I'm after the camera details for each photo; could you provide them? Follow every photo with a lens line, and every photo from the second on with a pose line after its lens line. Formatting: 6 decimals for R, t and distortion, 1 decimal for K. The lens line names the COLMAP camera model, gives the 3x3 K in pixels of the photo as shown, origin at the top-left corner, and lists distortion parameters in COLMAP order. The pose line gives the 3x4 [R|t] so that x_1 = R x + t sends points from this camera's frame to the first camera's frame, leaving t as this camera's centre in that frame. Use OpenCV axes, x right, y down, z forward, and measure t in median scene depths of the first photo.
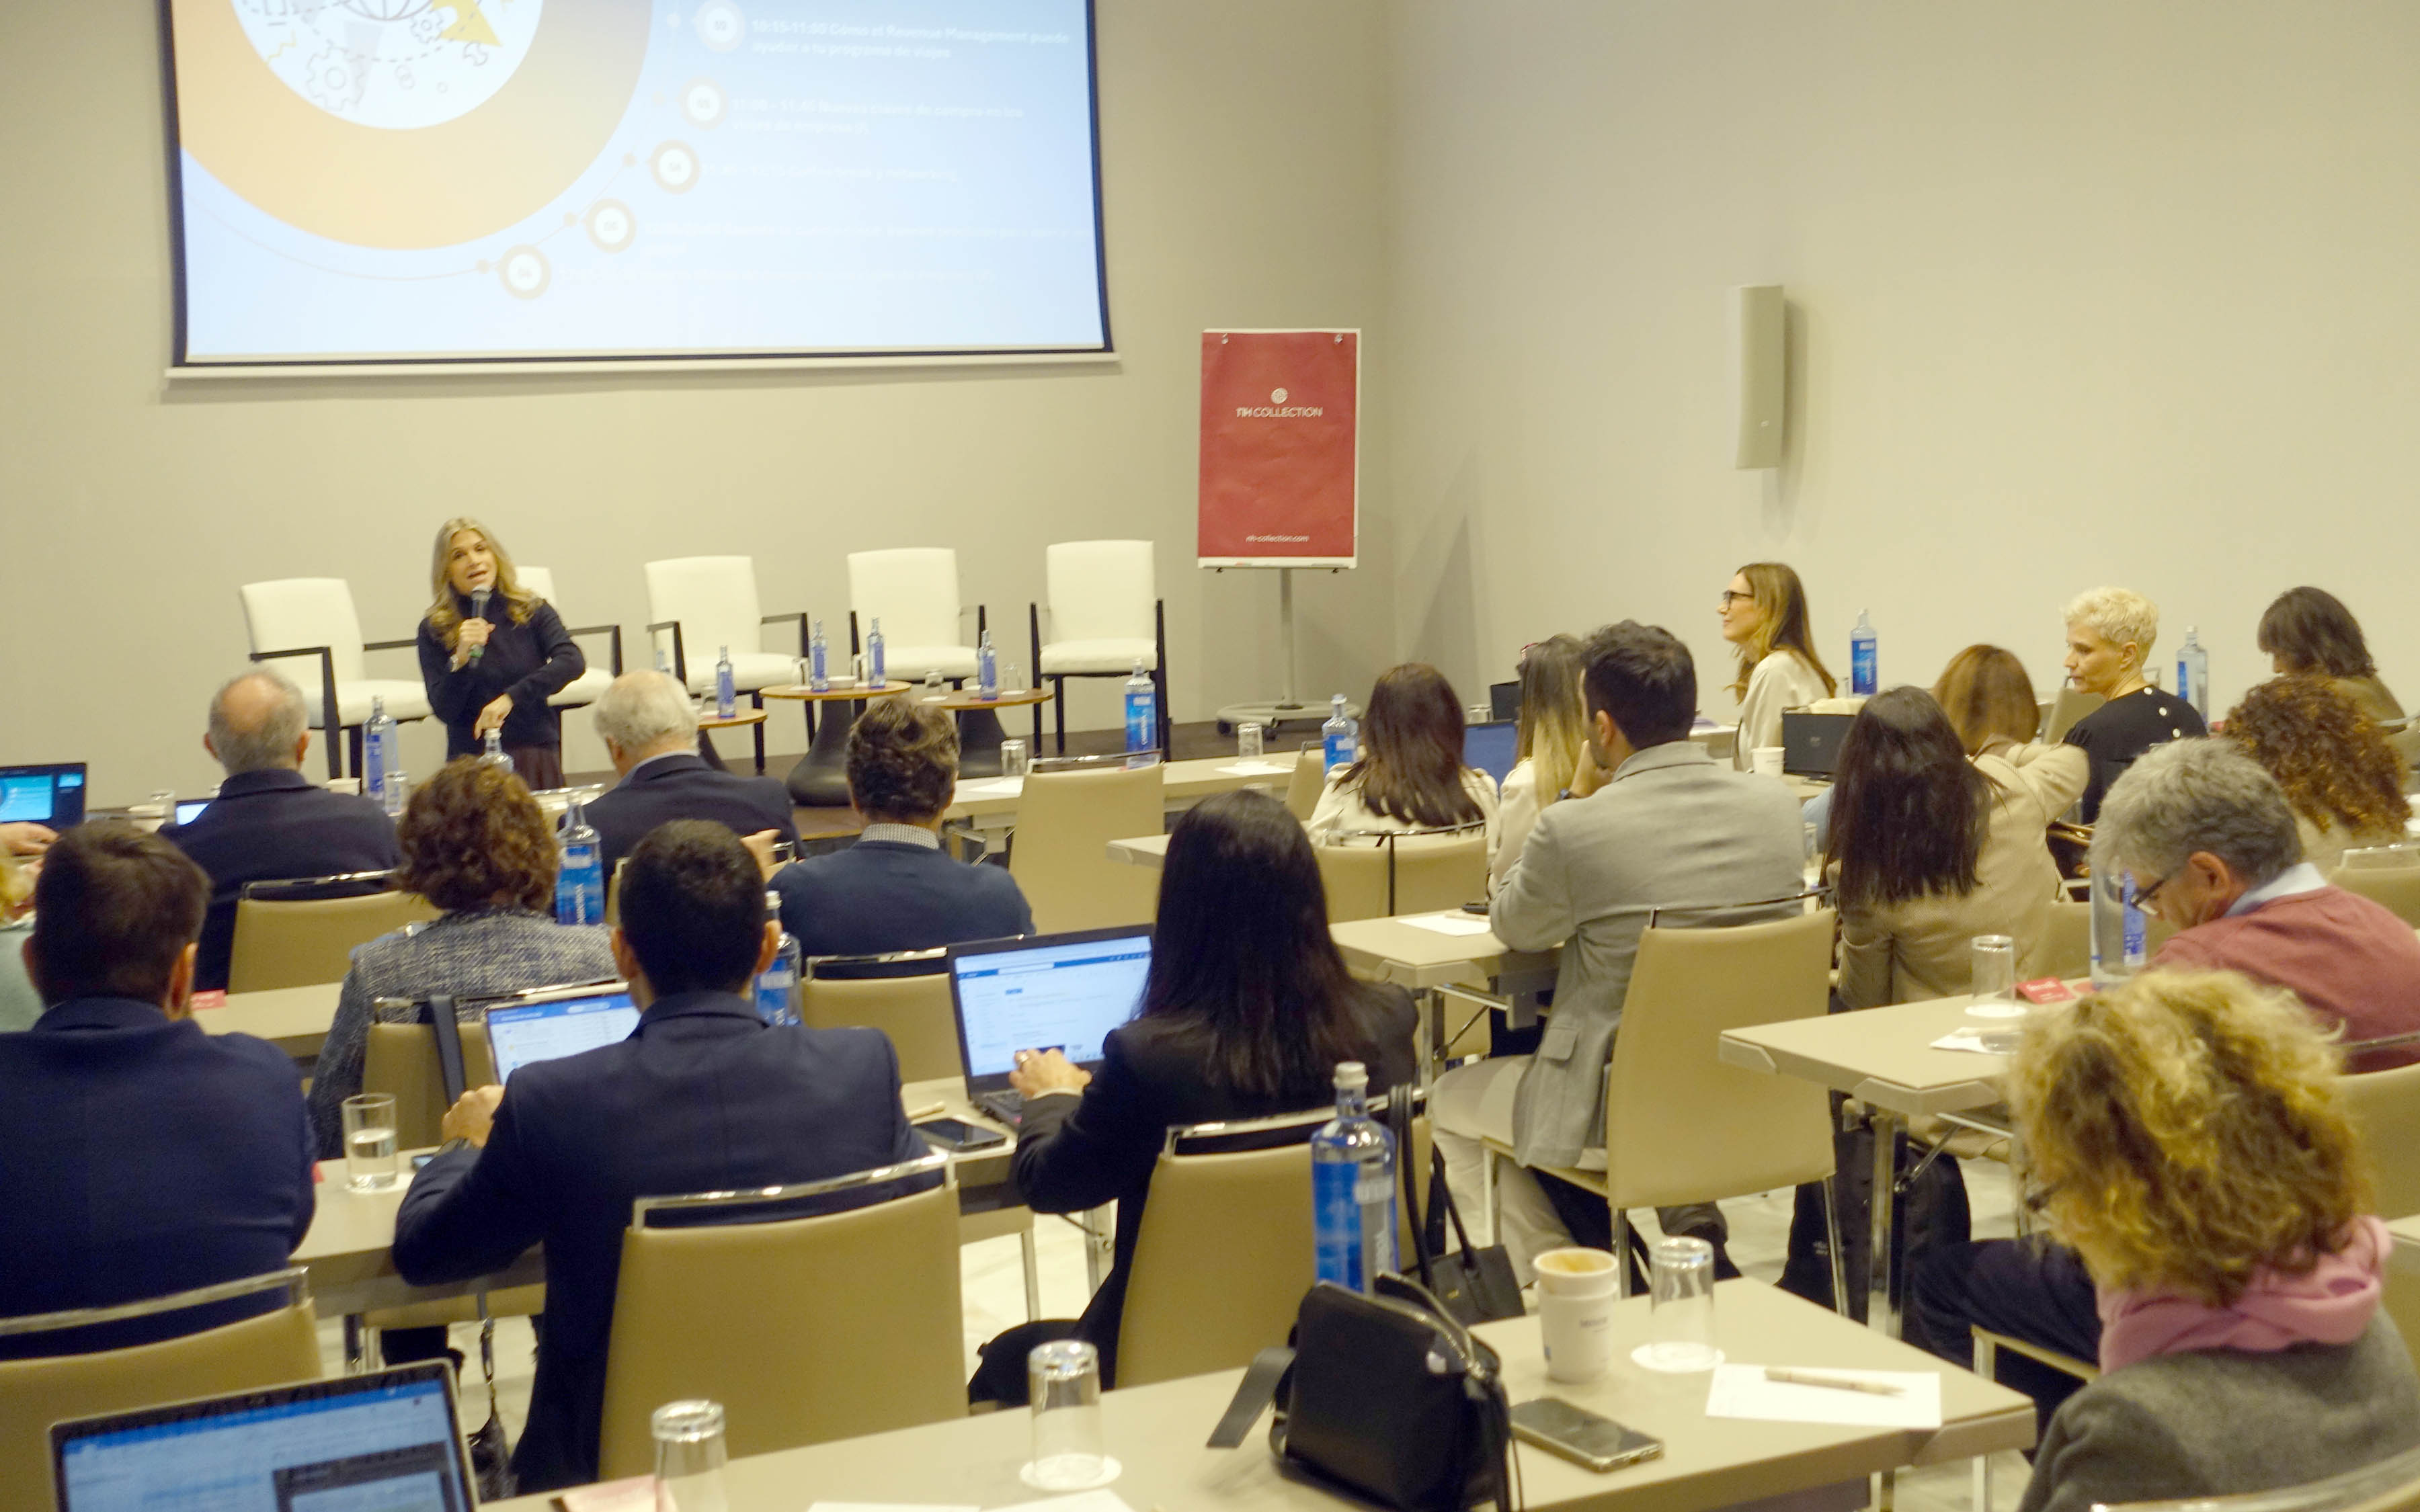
lens RADIAL K [[2848.9, 0, 1221.6], [0, 2848.9, 743.6], [0, 0, 1]] dist [-0.011936, 0.000000]
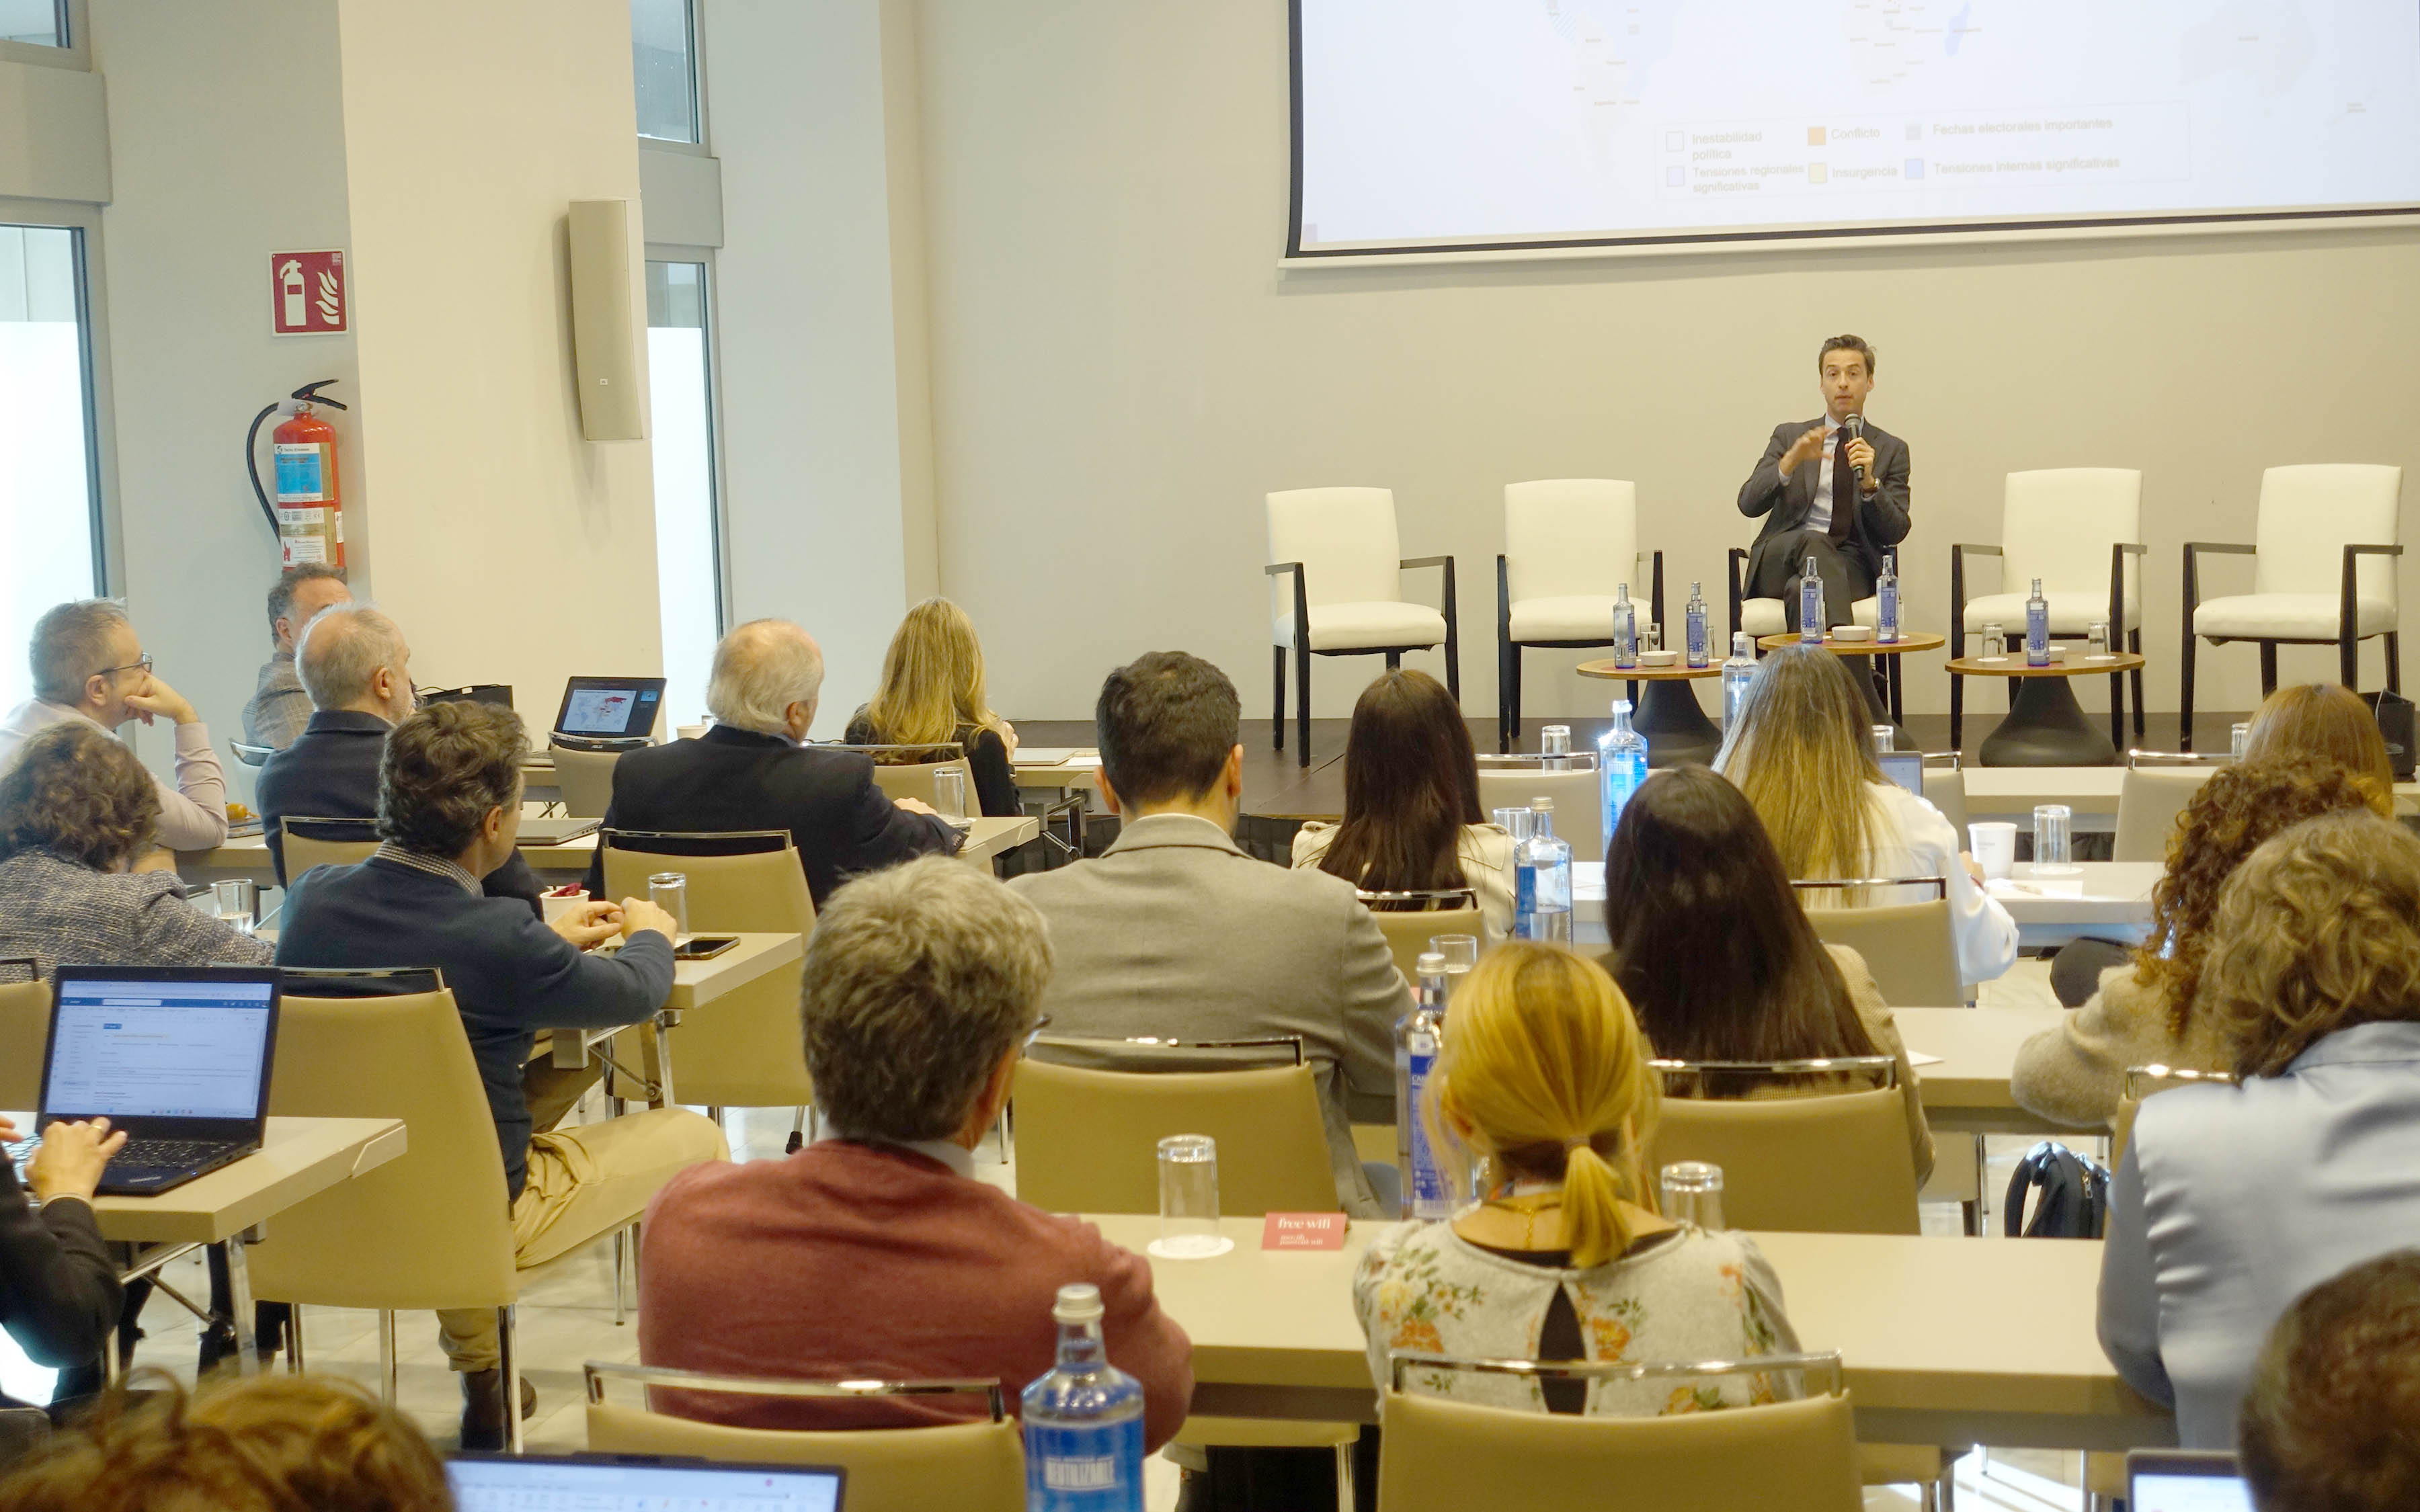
lens RADIAL K [[3193.9, 0, 1201.6], [0, 3193.9, 735.9], [0, 0, 1]] dist [-0.020110, 0.000000]
pose [[0.763479, 0.078592, -0.641033, 0.278608], [-0.058860, 0.996905, 0.052119, -0.025688], [0.643145, -0.002060, 0.765742, 0.155948]]
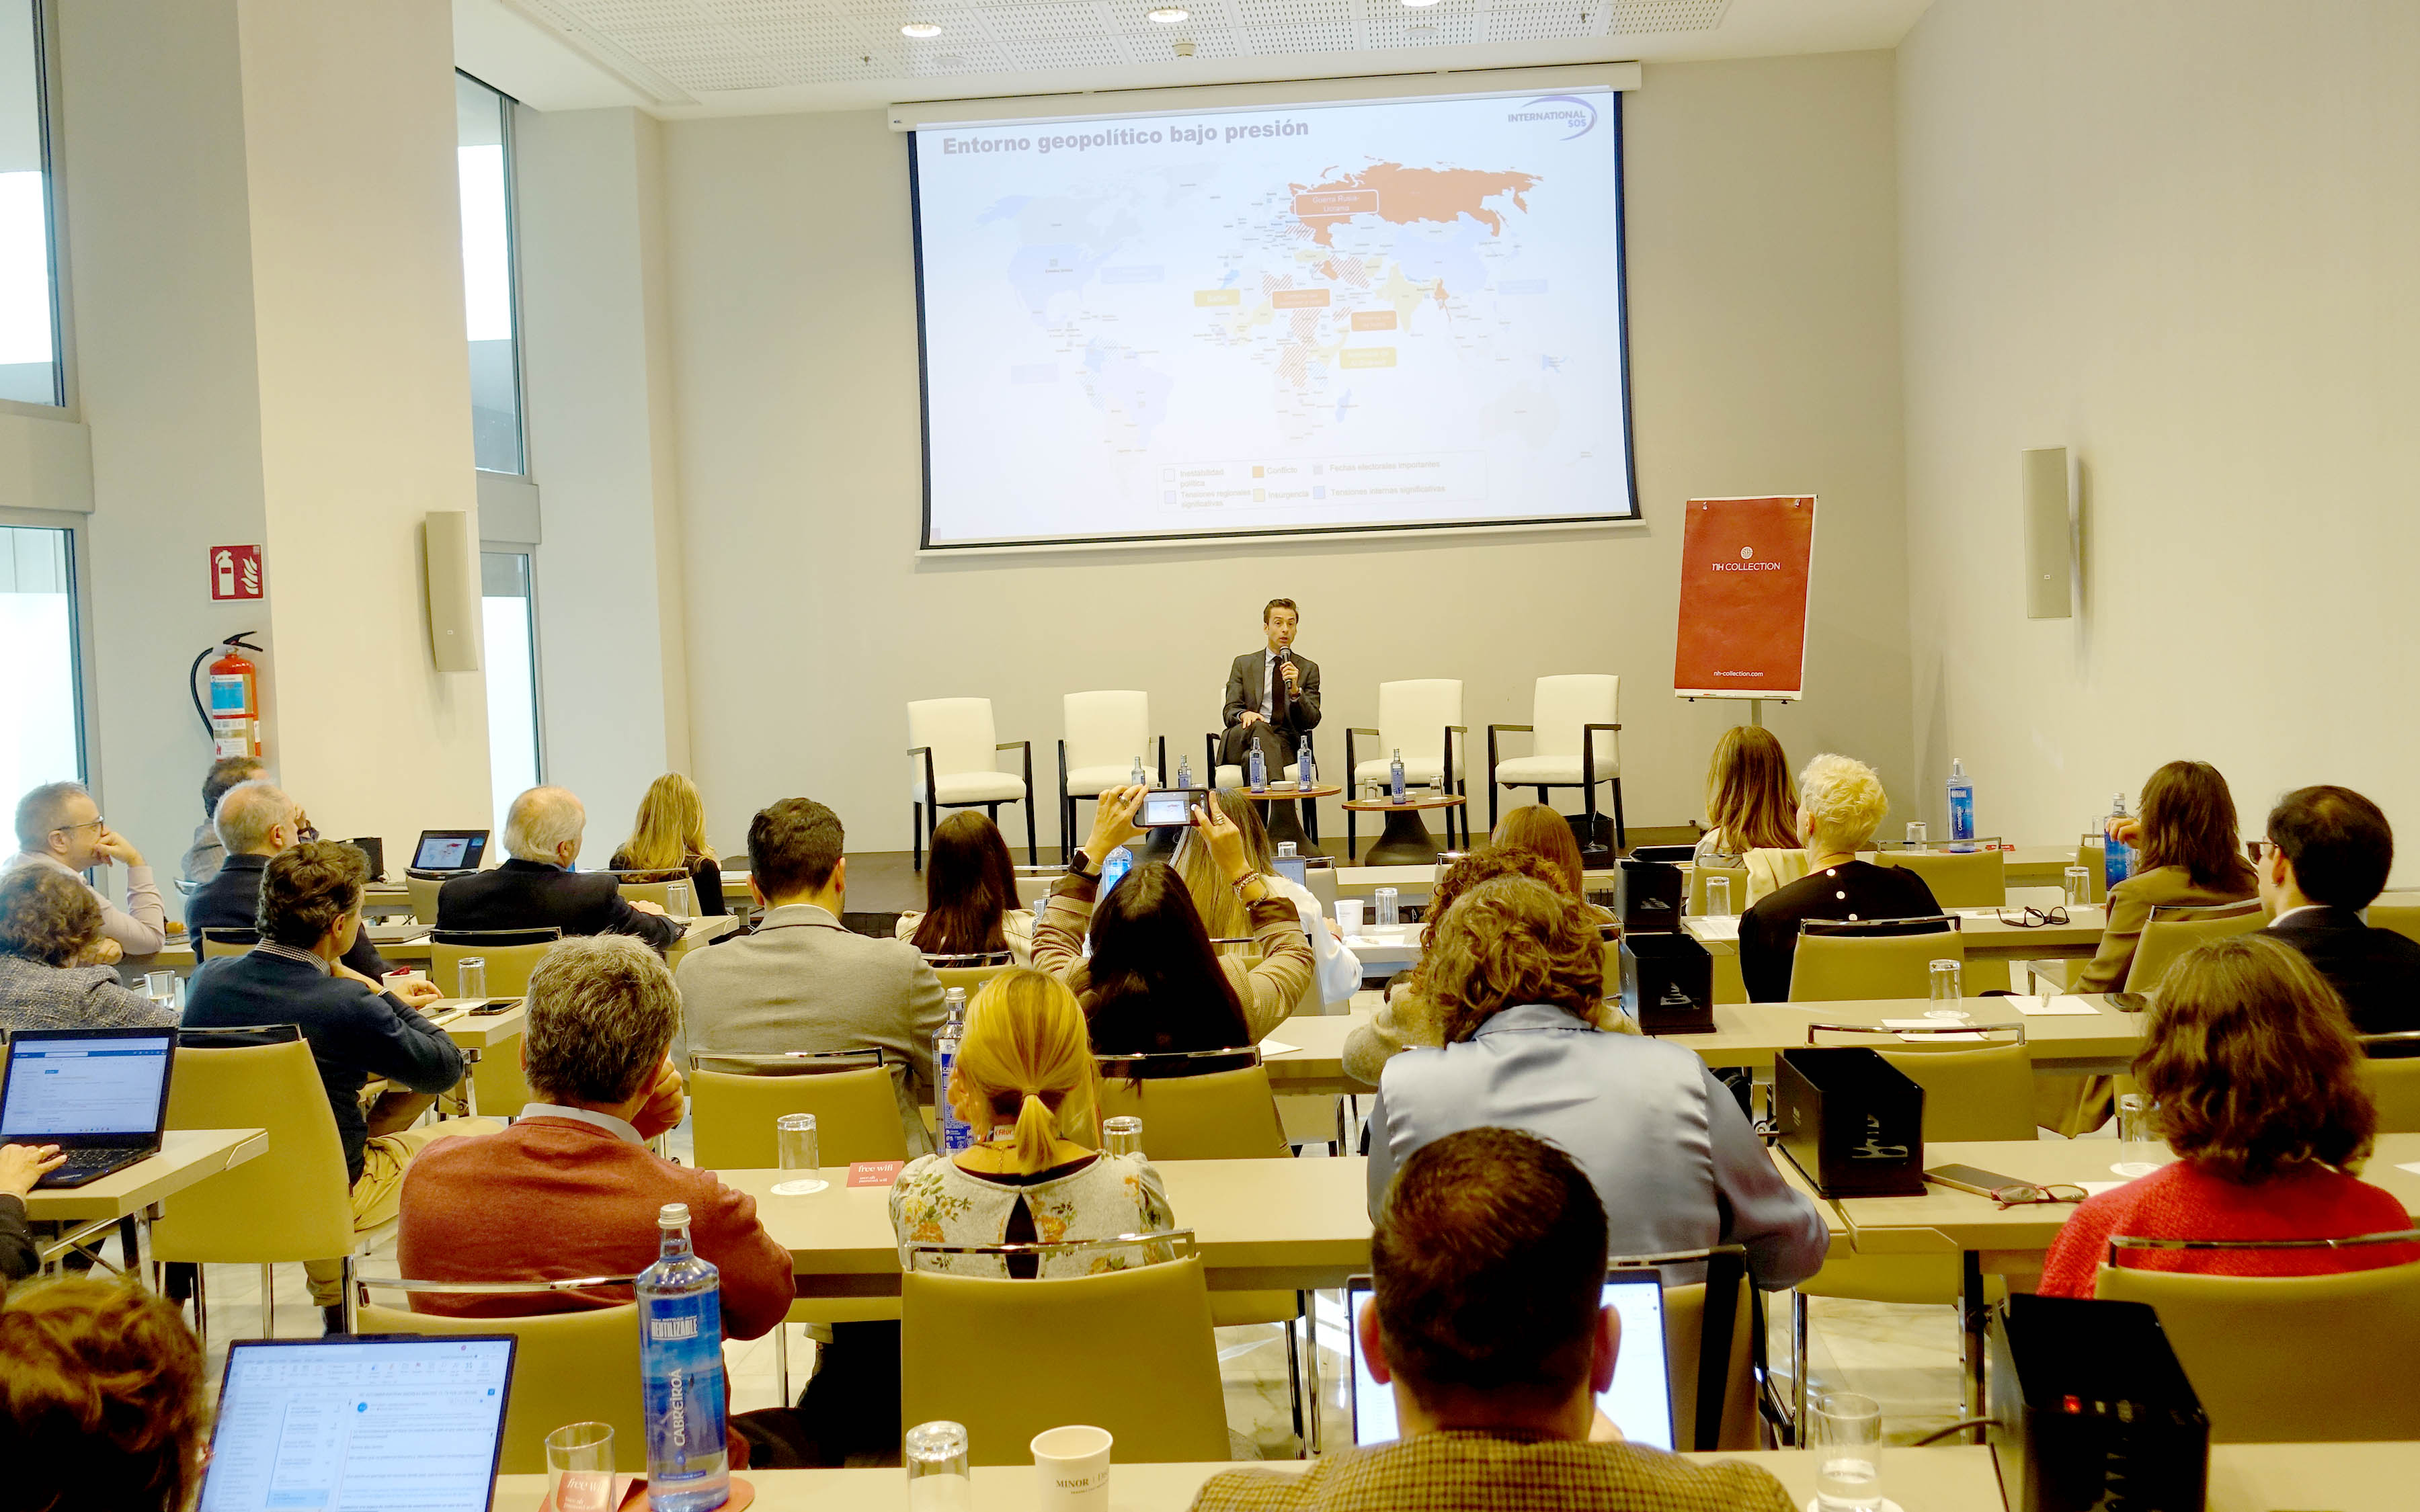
lens RADIAL K [[2089.1, 0, 1220.3], [0, 2089.1, 712.9], [0, 0, 1]] dist [-0.014801, -0.012249]
pose [[0.854915, 0.020615, -0.518358, 0.291534], [-0.040905, 0.998778, -0.027742, -0.024012], [0.517153, 0.044921, 0.854714, 0.158624]]
